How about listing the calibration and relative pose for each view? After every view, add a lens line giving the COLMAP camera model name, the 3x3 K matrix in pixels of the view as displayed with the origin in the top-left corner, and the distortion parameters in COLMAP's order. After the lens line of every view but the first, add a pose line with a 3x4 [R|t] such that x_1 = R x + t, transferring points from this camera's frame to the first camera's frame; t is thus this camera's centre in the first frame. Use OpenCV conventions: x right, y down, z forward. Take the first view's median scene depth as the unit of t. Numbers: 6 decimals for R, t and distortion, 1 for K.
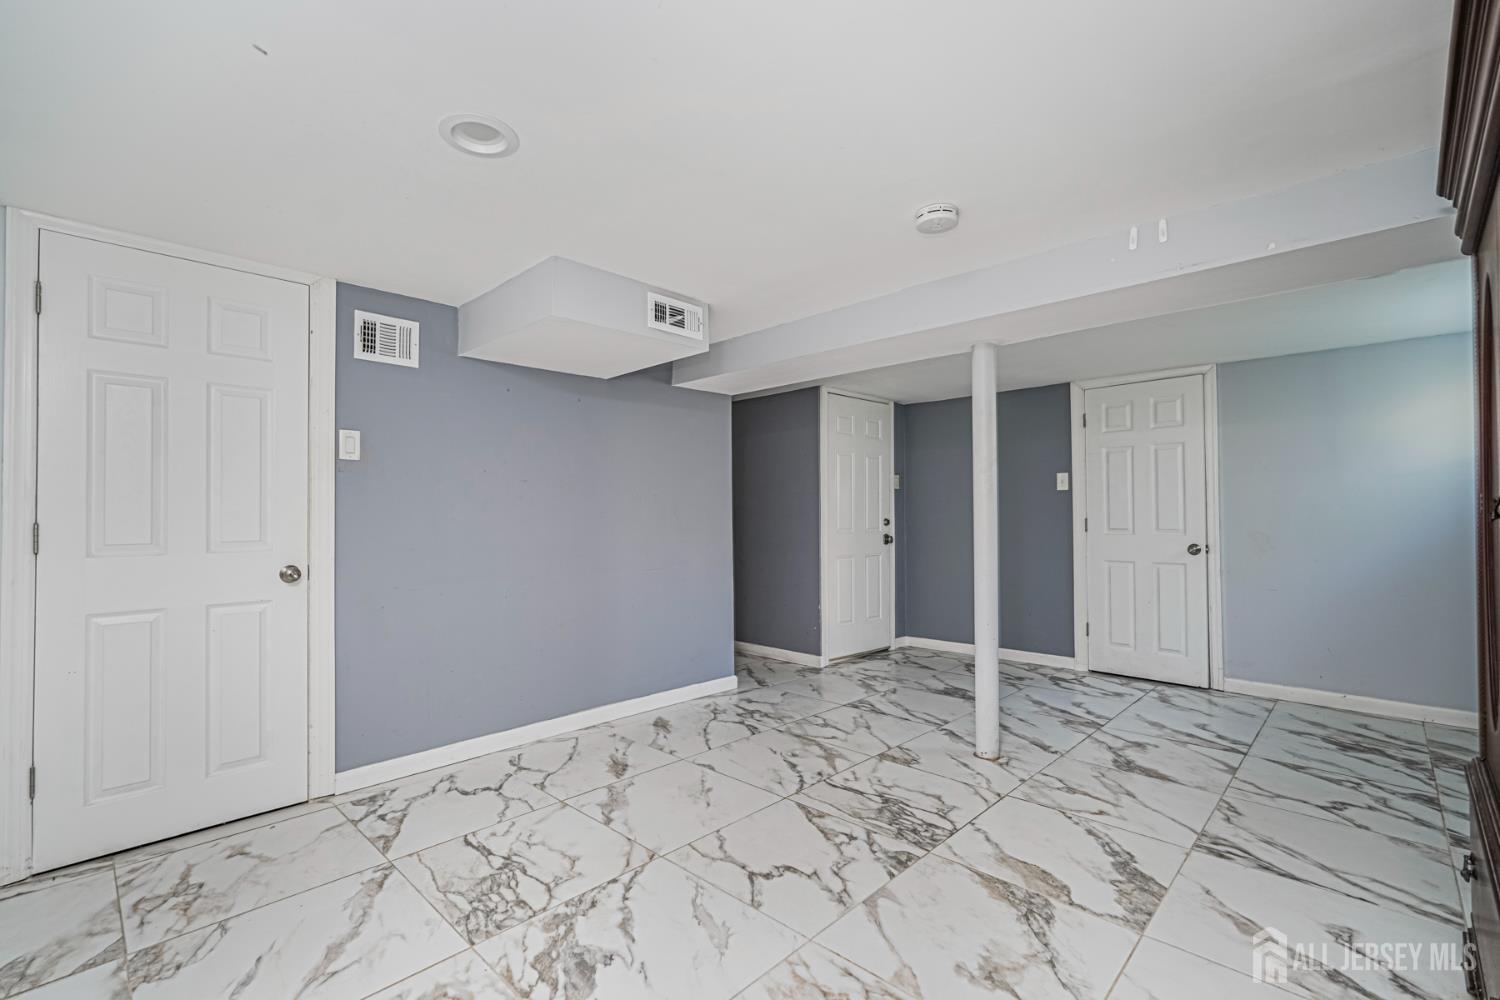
lens RADIAL K [[664.6, 0, 748.8], [0, 664.6, 507.4], [0, 0, 1]] dist [-0.015890, 0.006935]
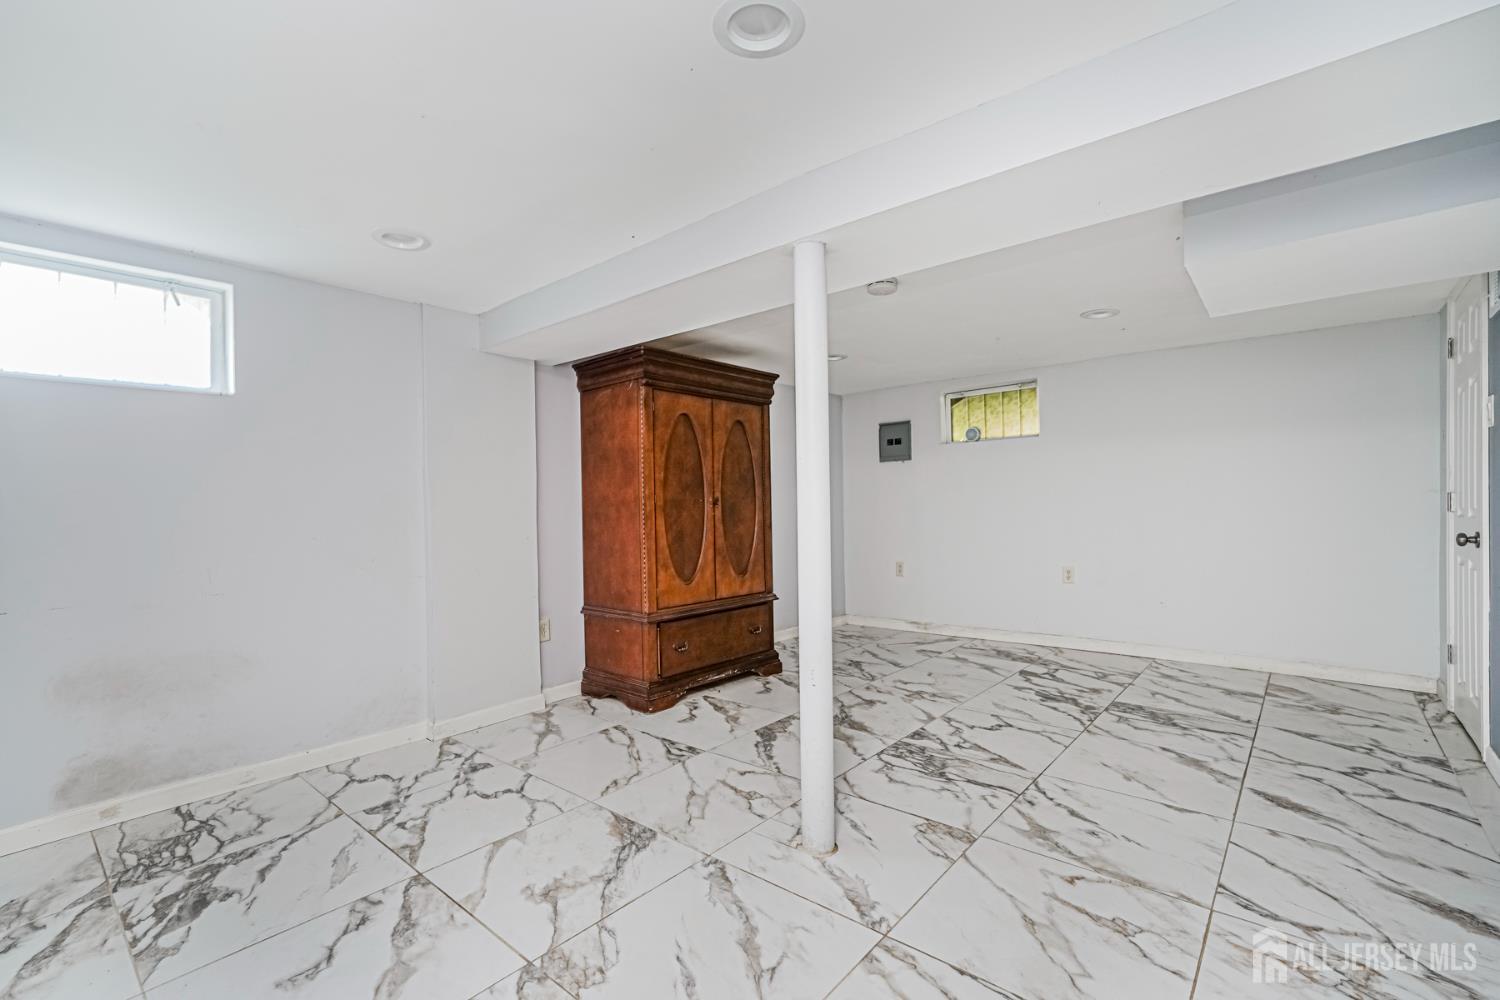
lens RADIAL K [[664.6, 0, 751.9], [0, 664.6, 506.7], [0, 0, 1]] dist [-0.015890, 0.006935]
pose [[-0.998067, 0.021862, -0.058166, 0.571339], [0.022909, 0.999586, -0.017394, 0.042071], [0.057762, -0.018693, -0.998155, 2.087035]]
